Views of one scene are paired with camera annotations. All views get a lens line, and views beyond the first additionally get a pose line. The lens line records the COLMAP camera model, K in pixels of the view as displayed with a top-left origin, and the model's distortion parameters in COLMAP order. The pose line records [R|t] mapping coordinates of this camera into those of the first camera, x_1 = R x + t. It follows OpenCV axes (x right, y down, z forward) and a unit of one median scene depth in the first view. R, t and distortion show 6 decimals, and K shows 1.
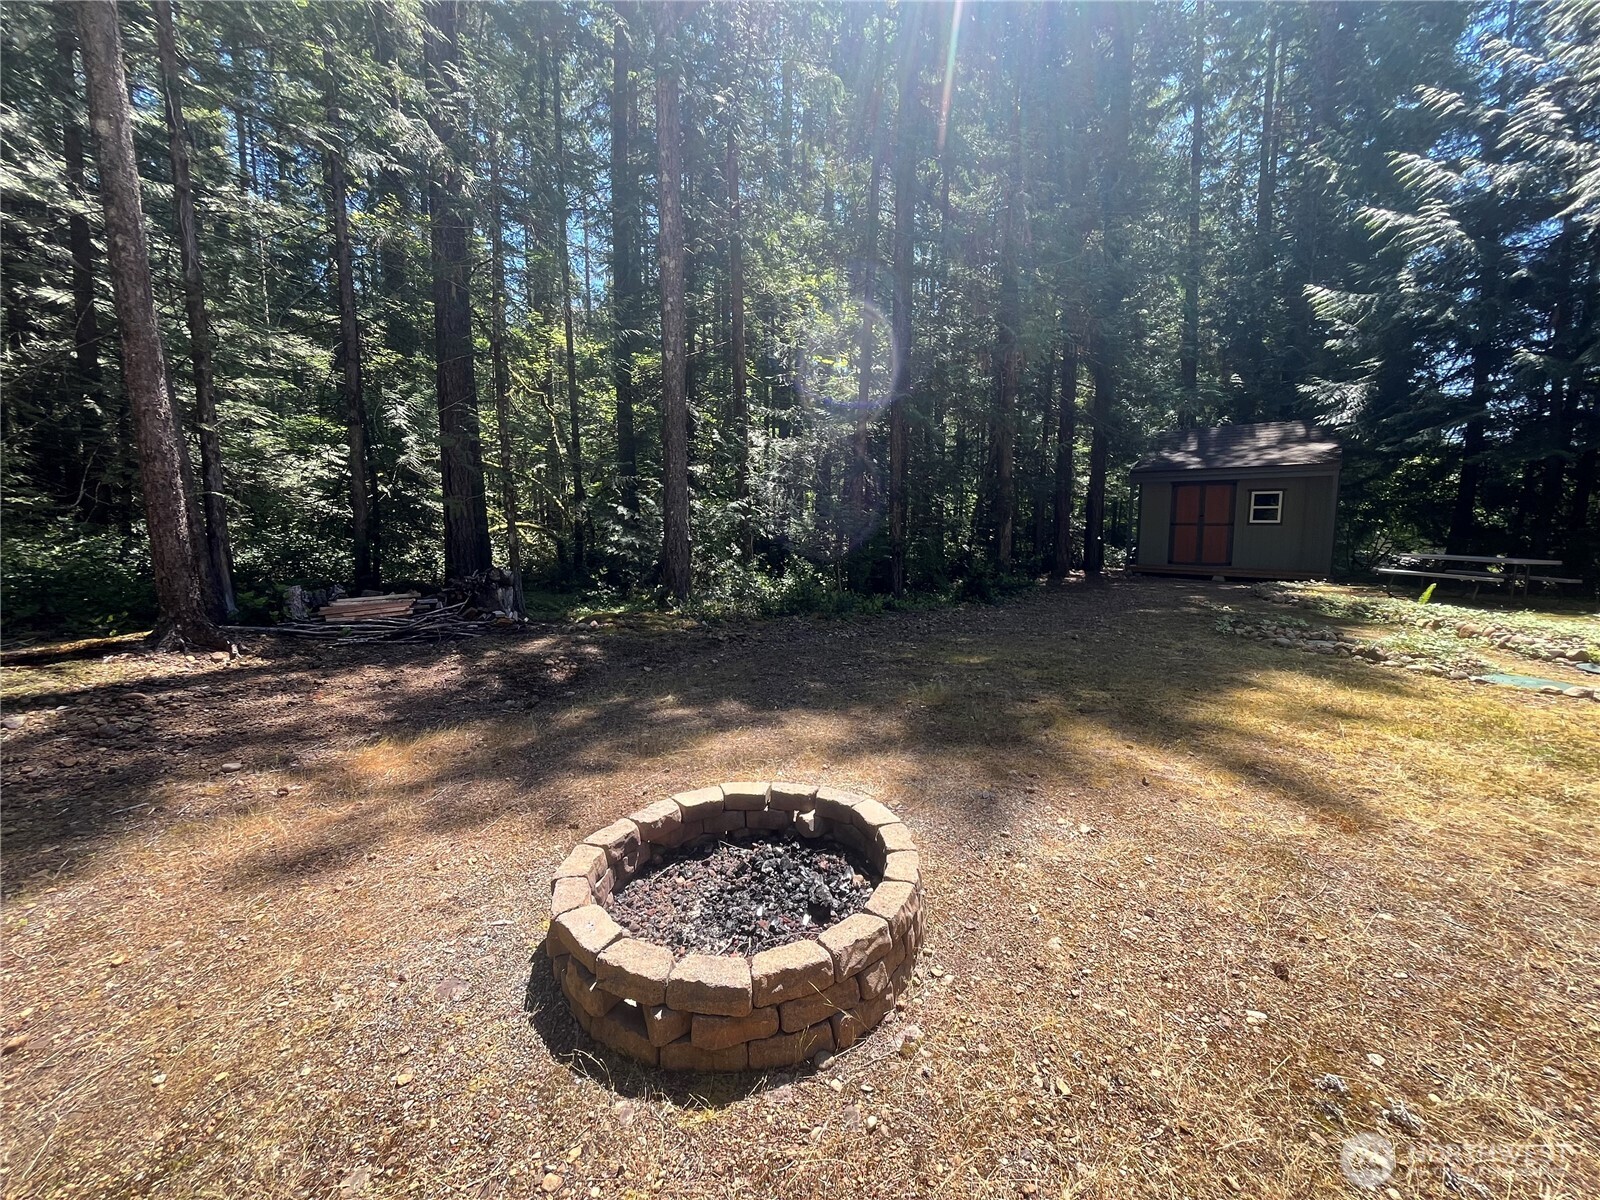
lens RADIAL K [[643.3, 0, 795.8], [0, 643.3, 592.1], [0, 0, 1]] dist [-0.002085, -0.000184]
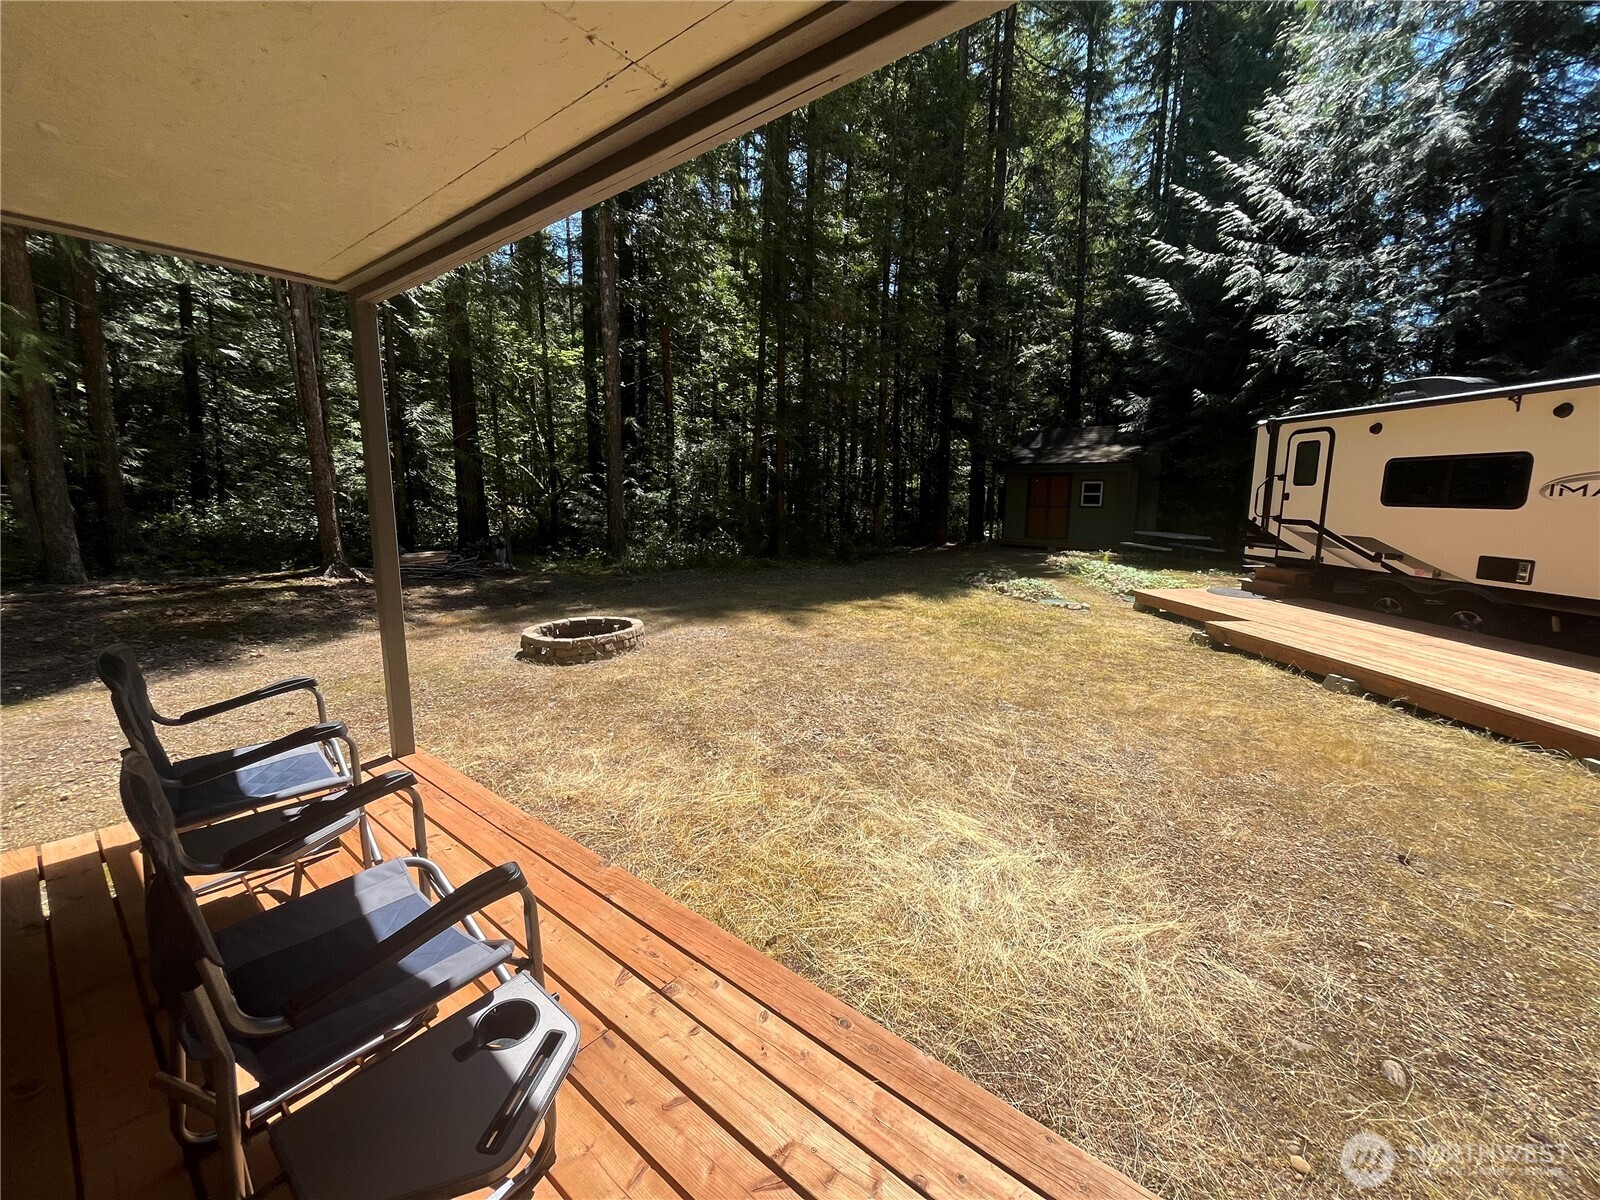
lens RADIAL K [[643.3, 0, 795.8], [0, 643.3, 592.1], [0, 0, 1]] dist [-0.002085, -0.000184]
pose [[0.999878, 0.006186, 0.014309, 0.170358], [-0.006790, 0.999071, 0.042556, 0.018577], [-0.014032, -0.042648, 0.998992, -0.401609]]
